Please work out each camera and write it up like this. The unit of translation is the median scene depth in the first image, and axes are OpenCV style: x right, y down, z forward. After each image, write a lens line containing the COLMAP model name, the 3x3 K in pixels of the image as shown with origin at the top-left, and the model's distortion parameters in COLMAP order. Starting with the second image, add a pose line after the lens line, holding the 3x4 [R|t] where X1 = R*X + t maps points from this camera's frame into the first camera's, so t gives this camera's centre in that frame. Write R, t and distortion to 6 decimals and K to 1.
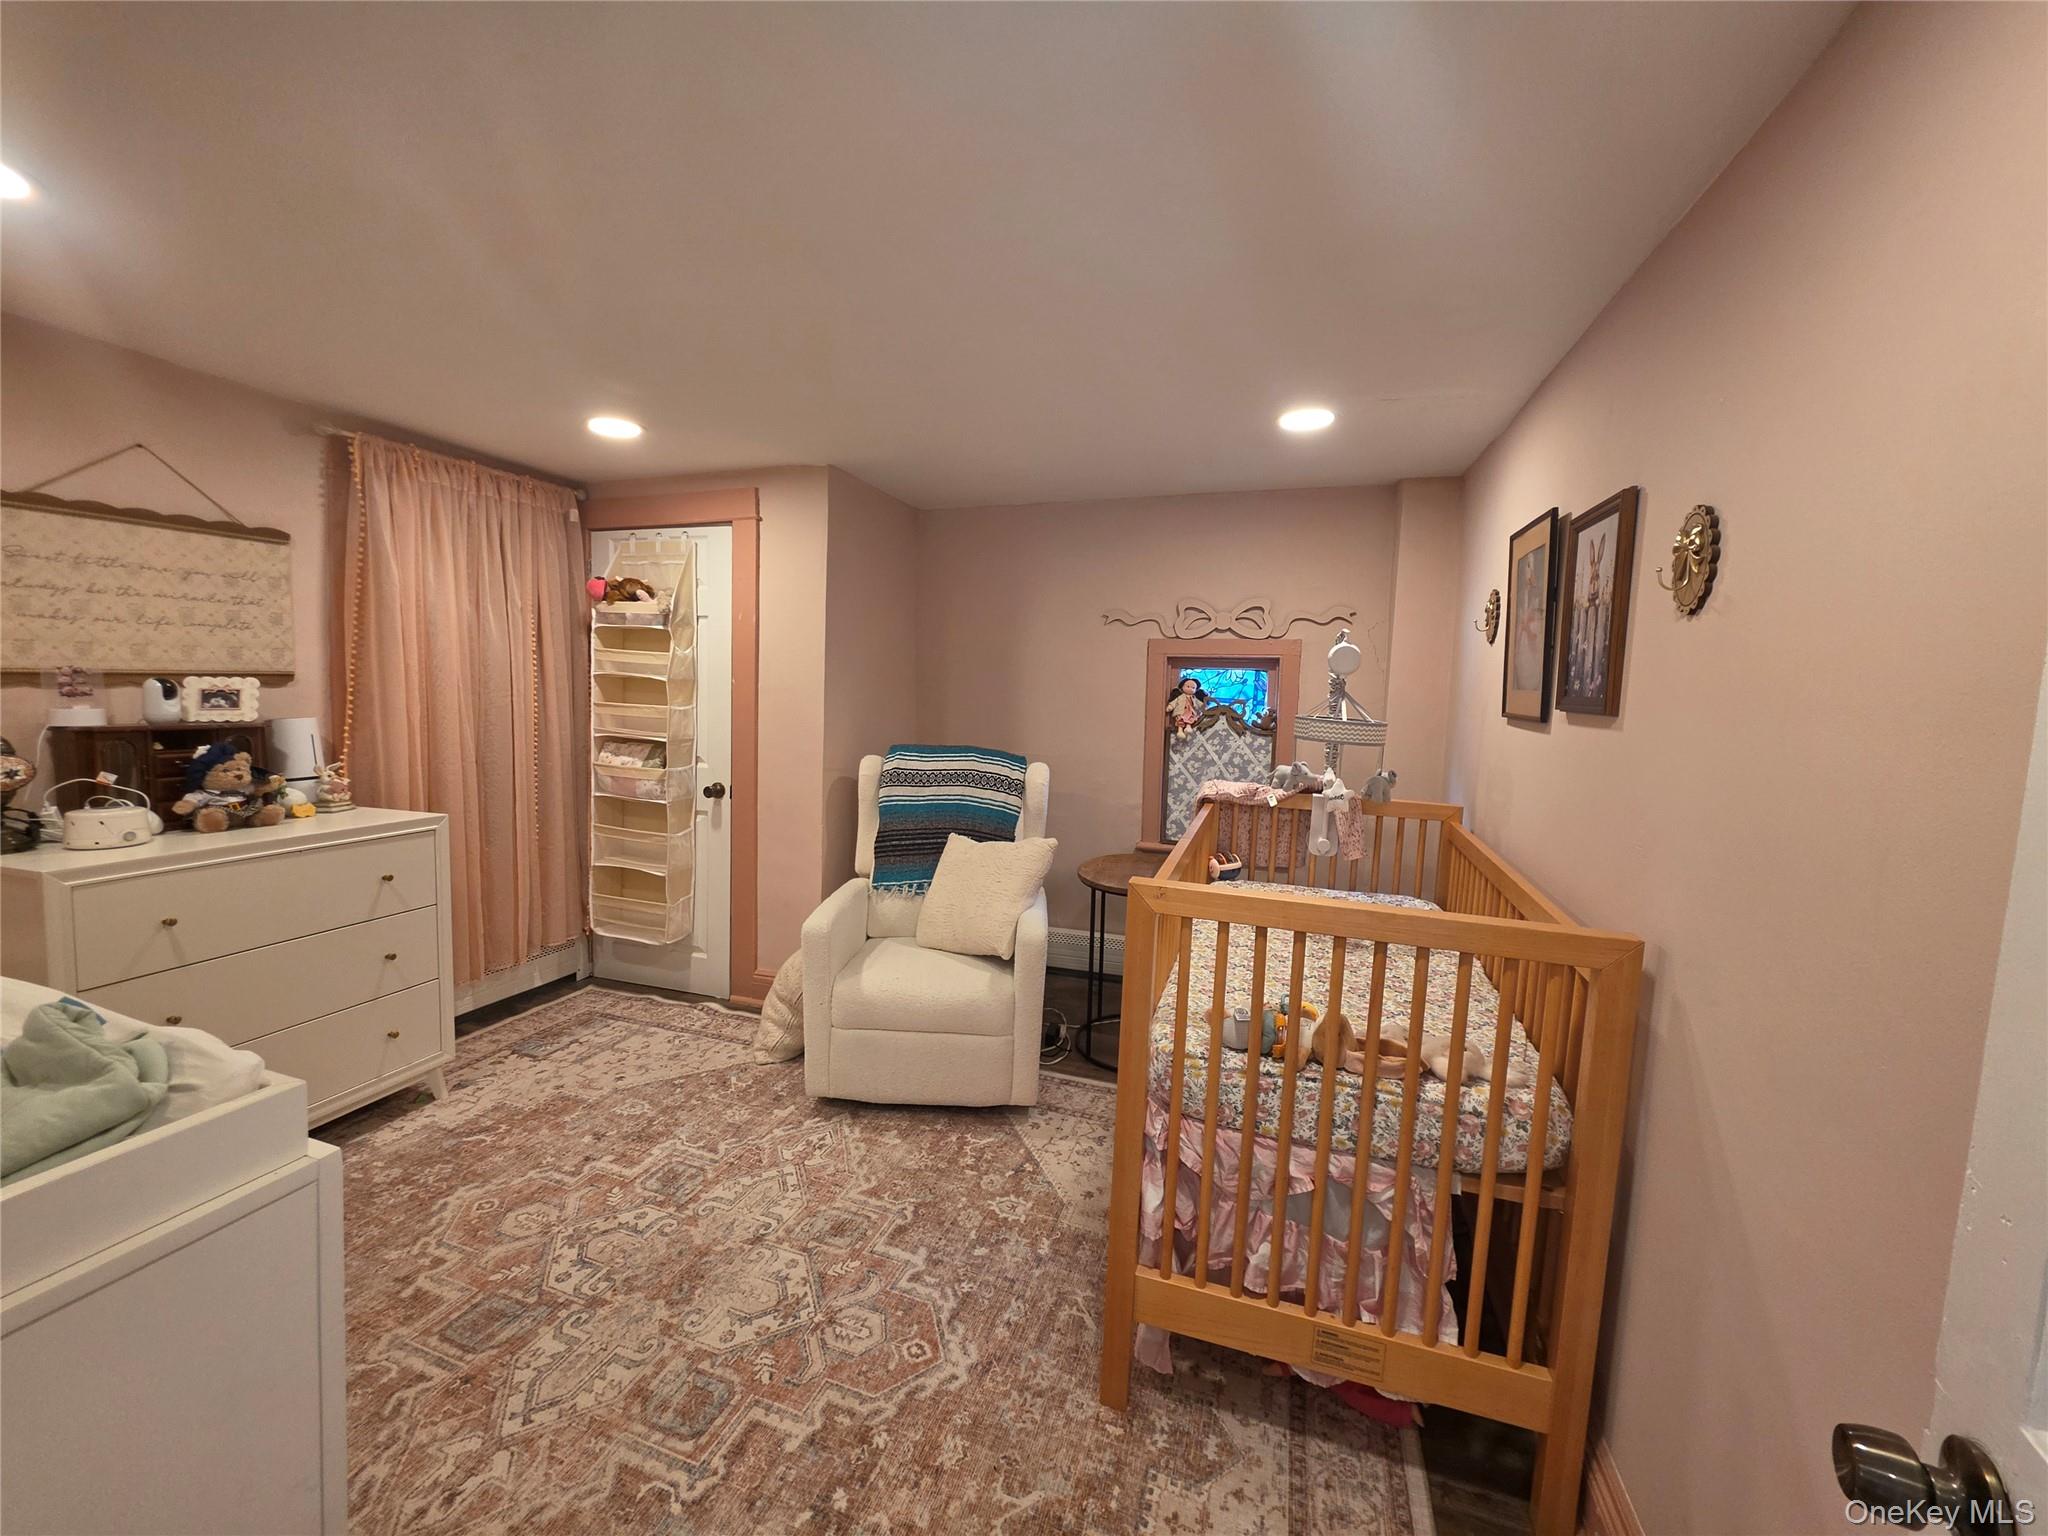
lens RADIAL K [[822.6, 0, 1022.7], [0, 822.6, 764.5], [0, 0, 1]] dist [-0.004598, 0.001045]
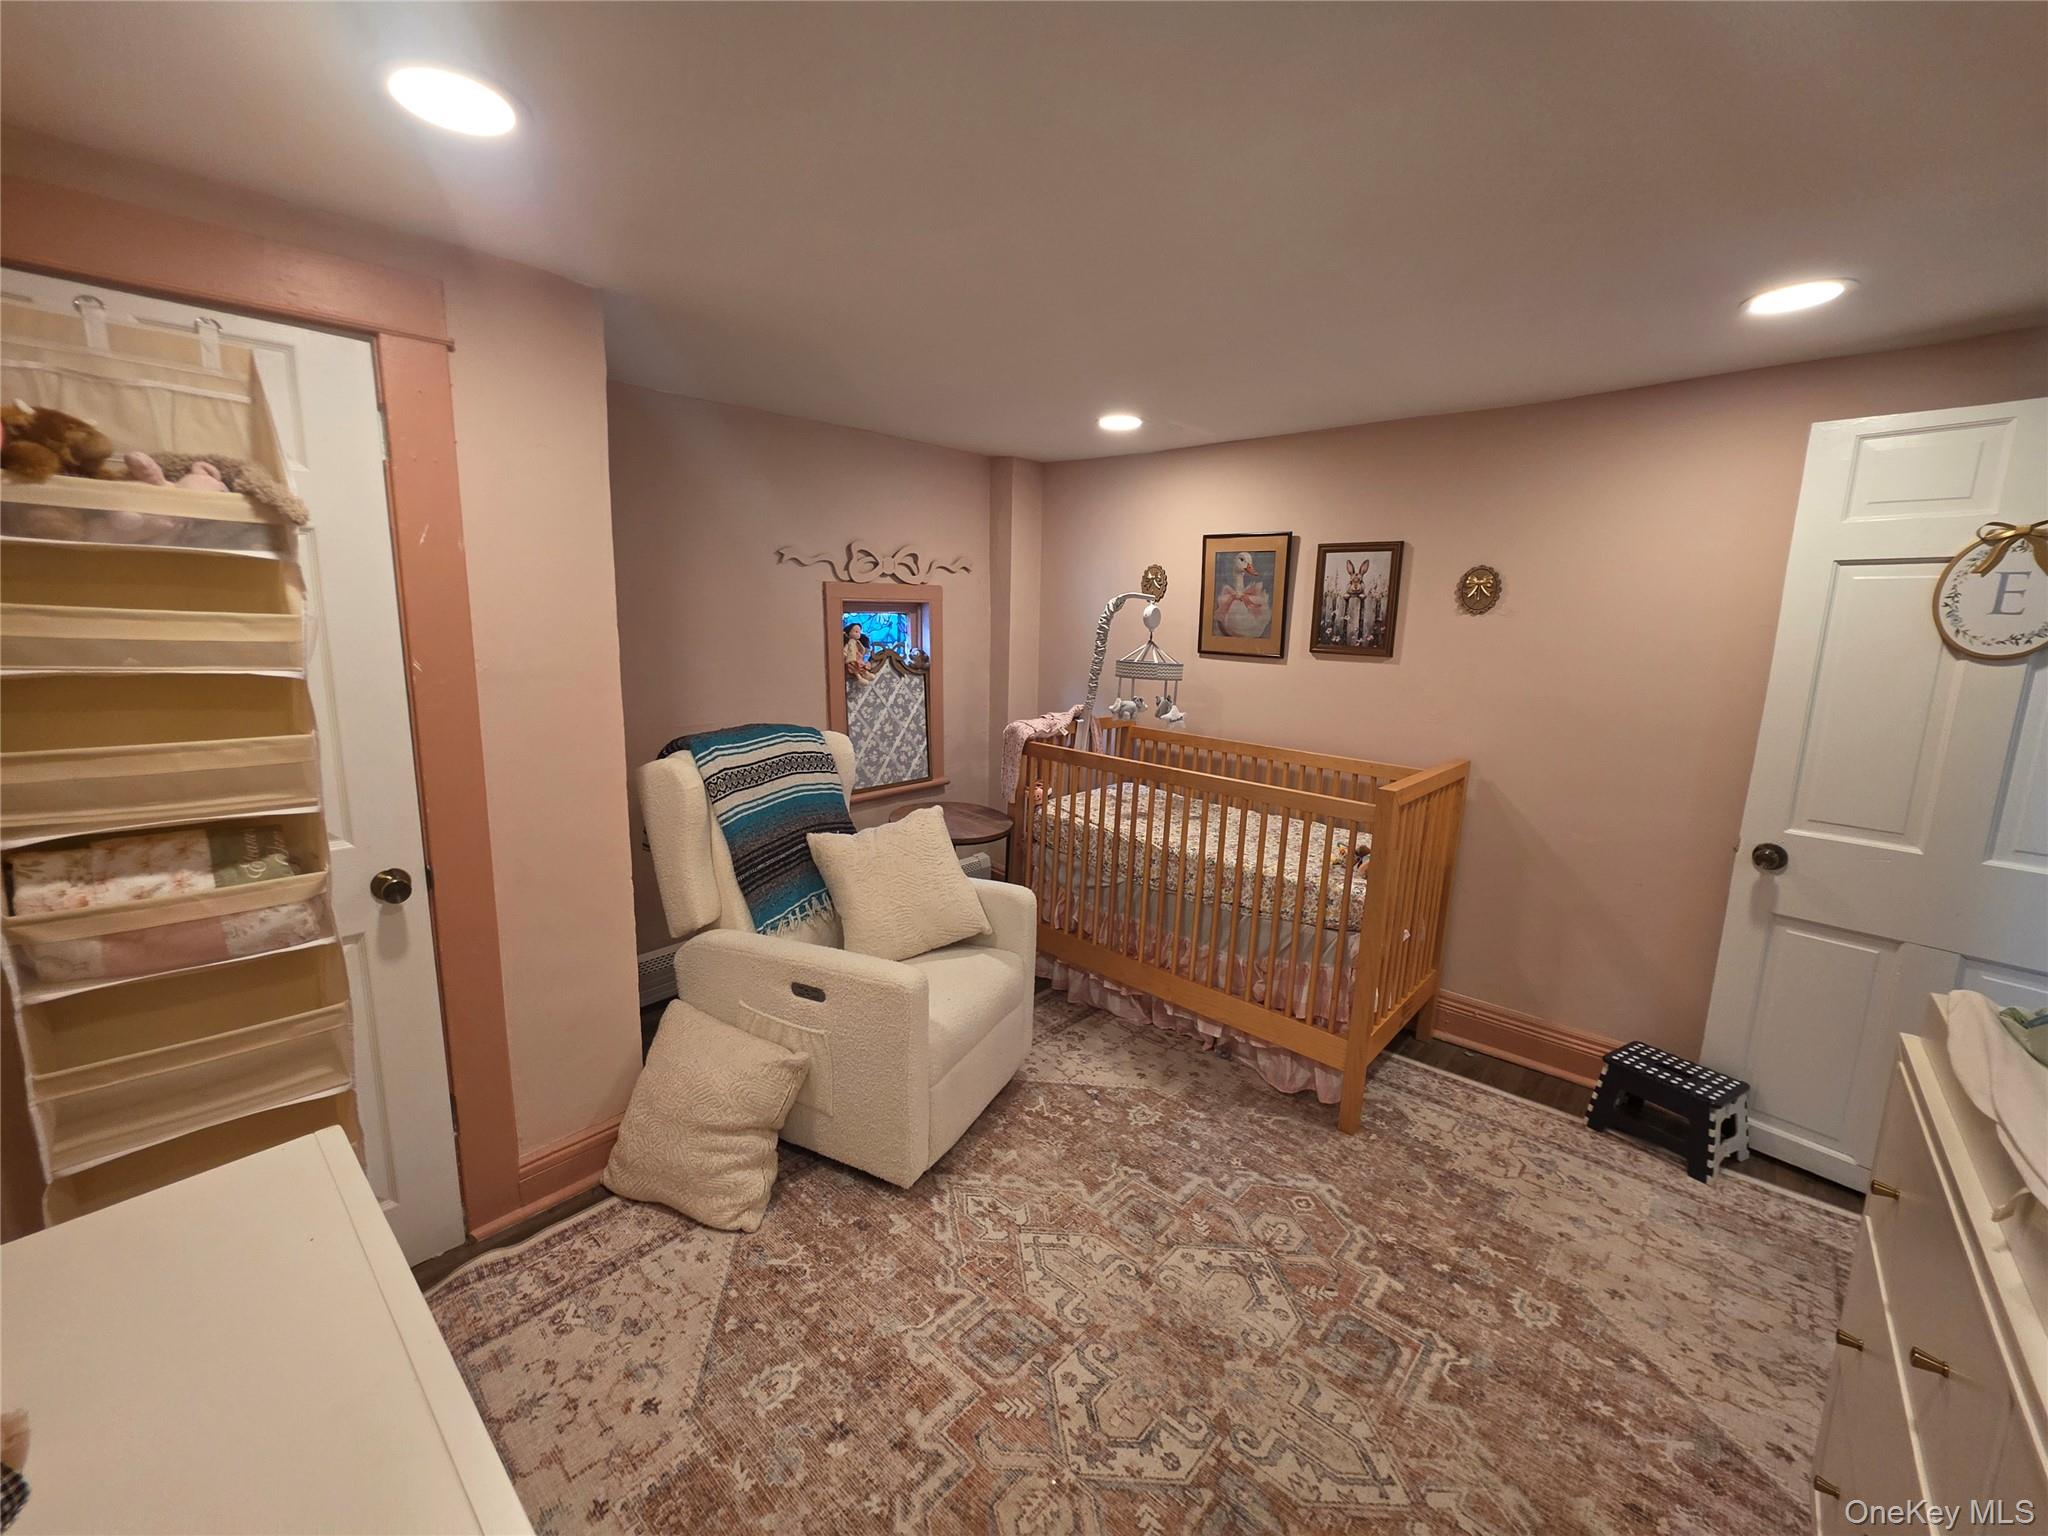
lens RADIAL K [[822.6, 0, 1020.5], [0, 822.6, 765.1], [0, 0, 1]] dist [-0.004598, 0.001045]
pose [[0.404360, -0.190995, 0.894435, -1.007978], [0.080577, 0.981589, 0.173178, -0.149723], [-0.911044, 0.002045, 0.412305, 0.680855]]
